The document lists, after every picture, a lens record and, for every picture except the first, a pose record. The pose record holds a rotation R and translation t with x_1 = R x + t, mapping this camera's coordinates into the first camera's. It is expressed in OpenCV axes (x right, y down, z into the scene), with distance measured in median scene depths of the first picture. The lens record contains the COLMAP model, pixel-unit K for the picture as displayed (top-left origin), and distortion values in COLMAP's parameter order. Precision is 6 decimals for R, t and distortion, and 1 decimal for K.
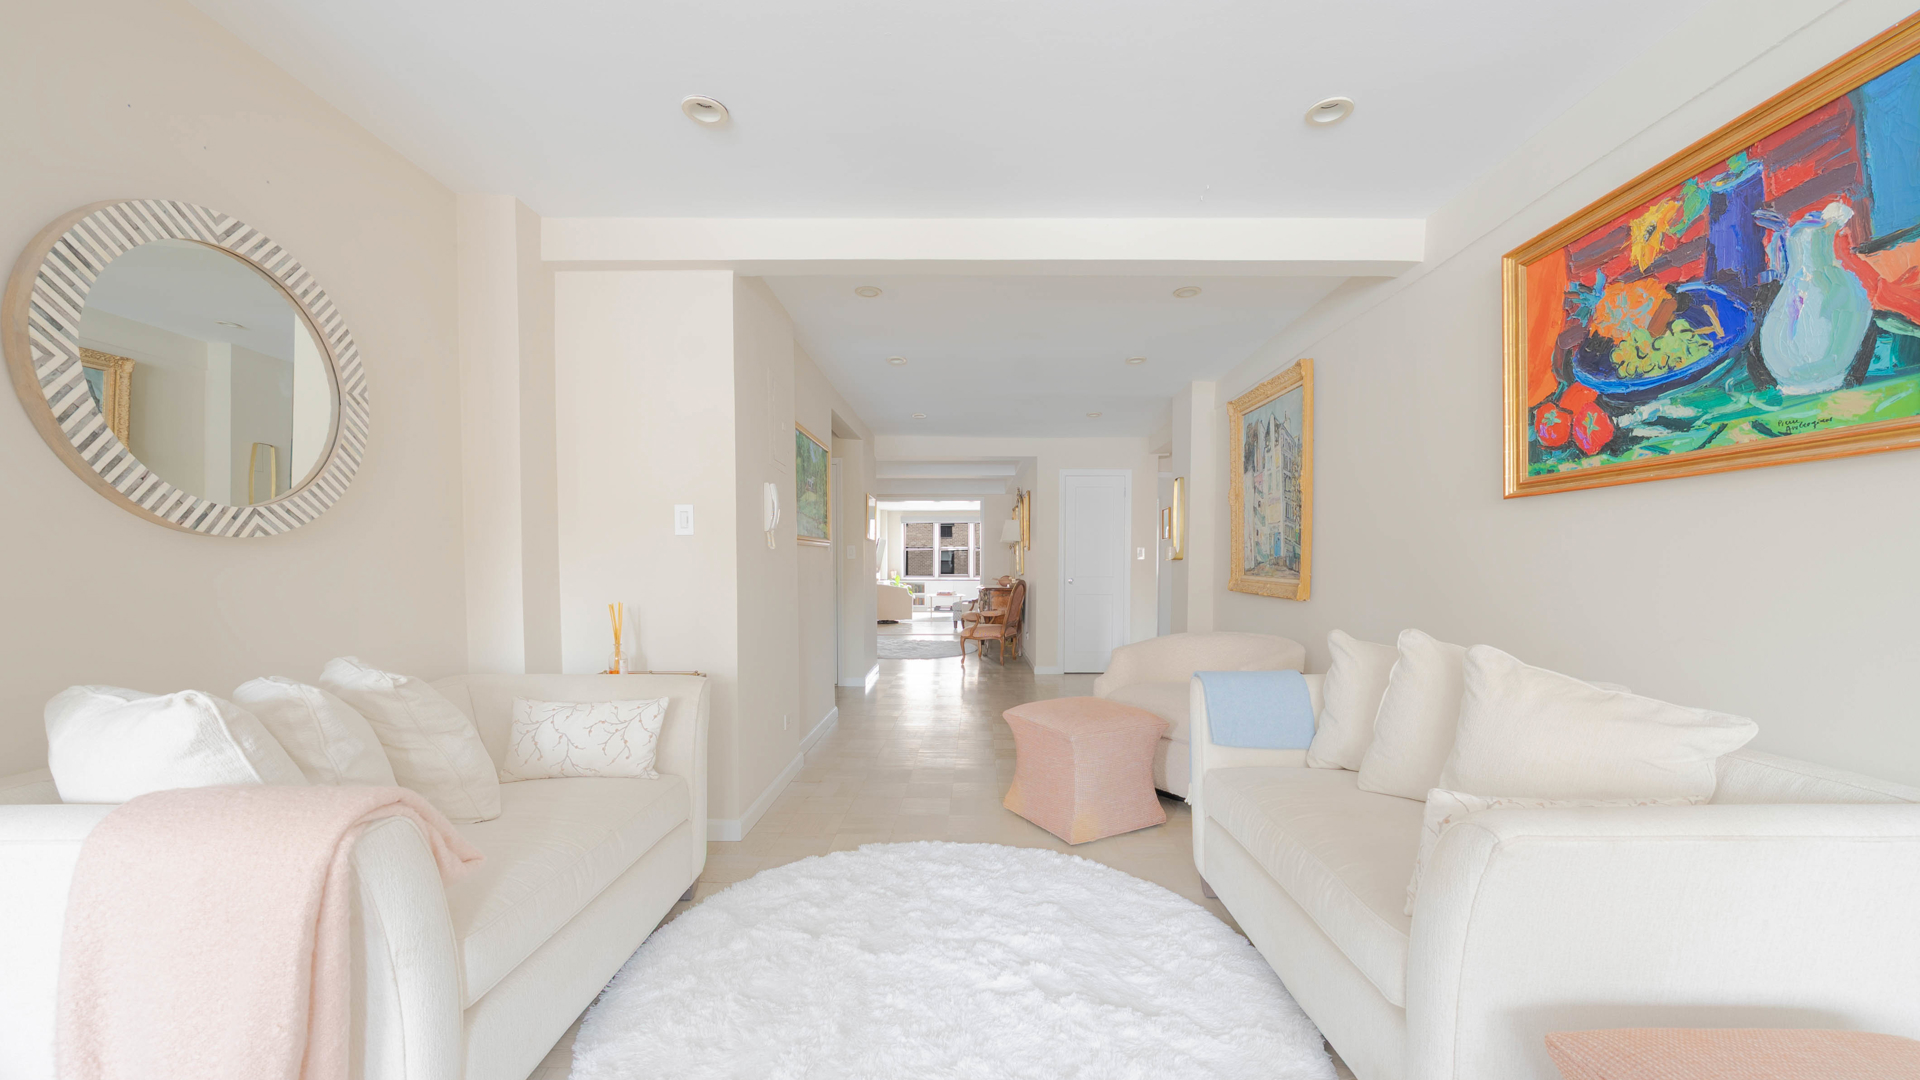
lens RADIAL K [[770.6, 0, 957.8], [0, 770.6, 549.0], [0, 0, 1]] dist [-0.000107, -0.000011]
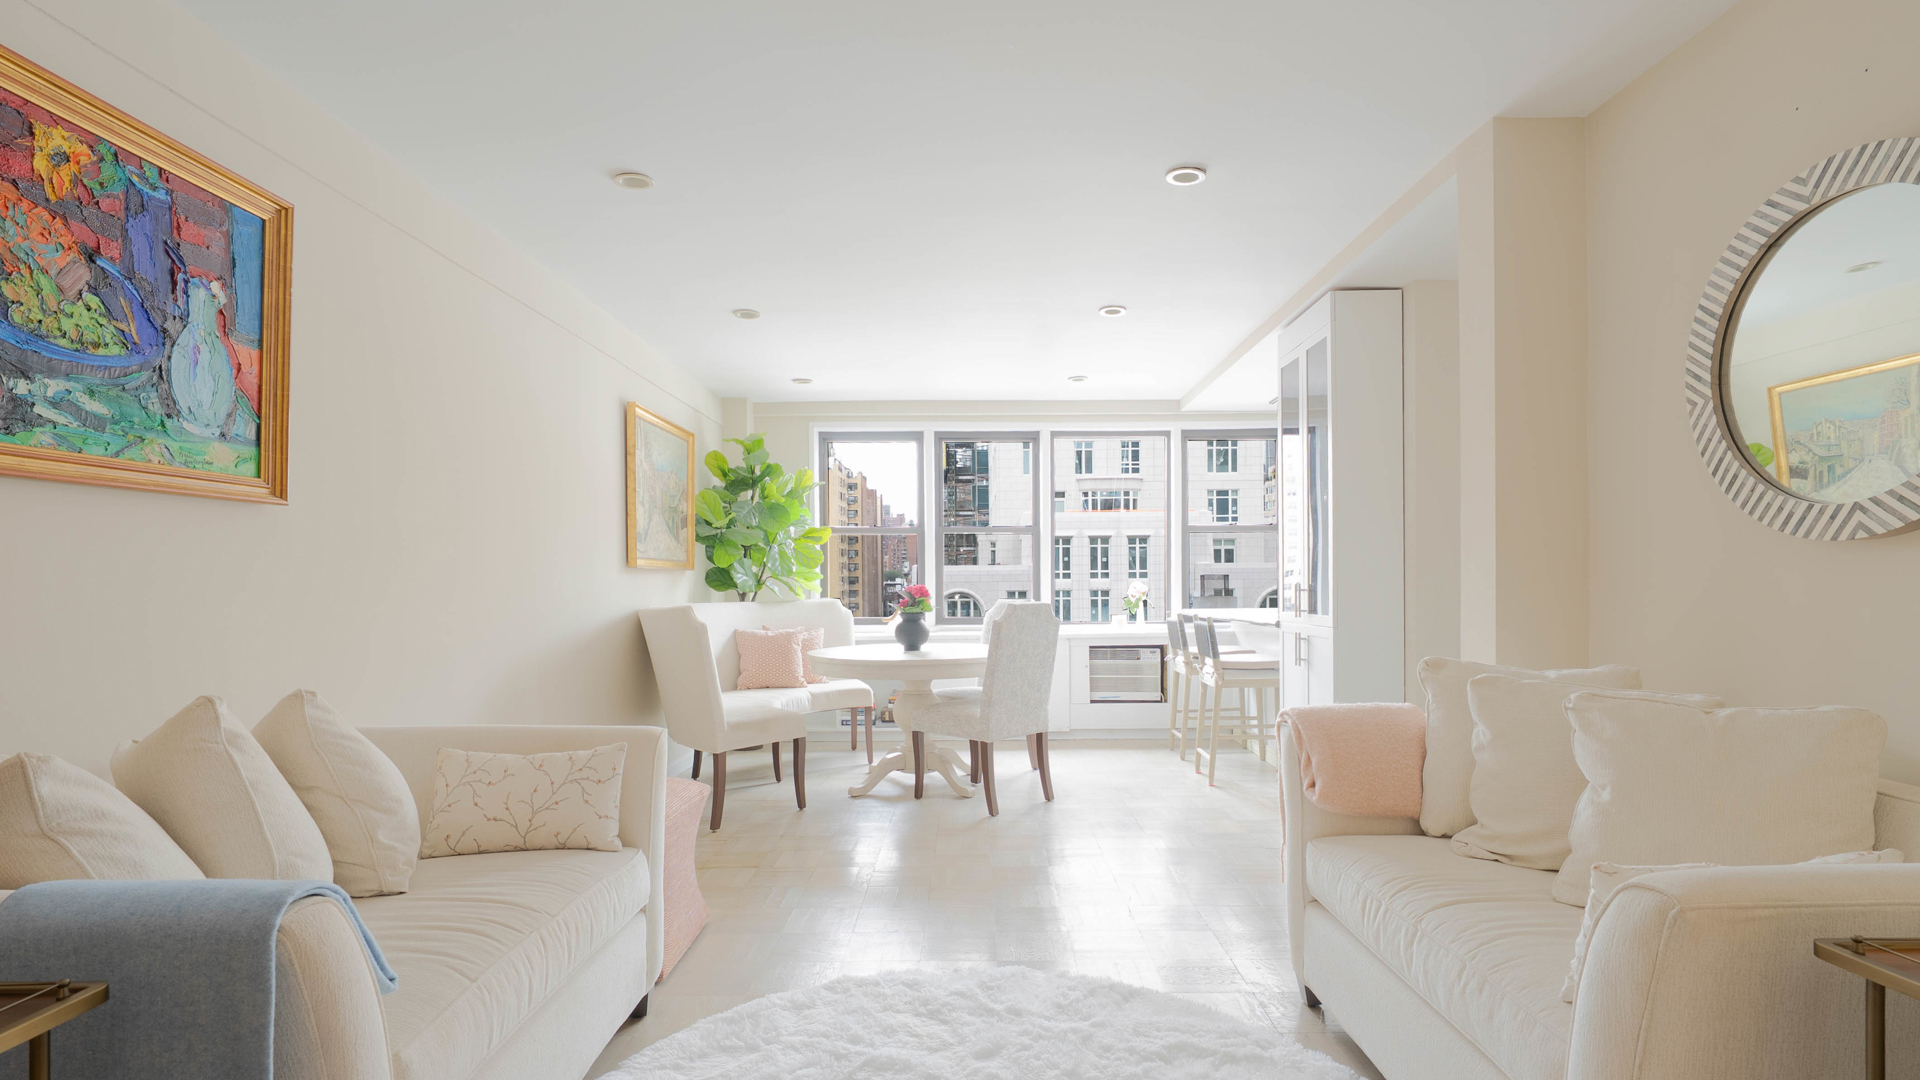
lens RADIAL K [[926.0, 0, 959.2], [0, 926.0, 553.9], [0, 0, 1]] dist [-0.000268, 0.000042]
pose [[-0.999936, 0.009083, 0.006771, -0.004388], [0.008771, 0.998954, -0.044879, 0.037414], [-0.007172, -0.044817, -0.998969, 2.126655]]
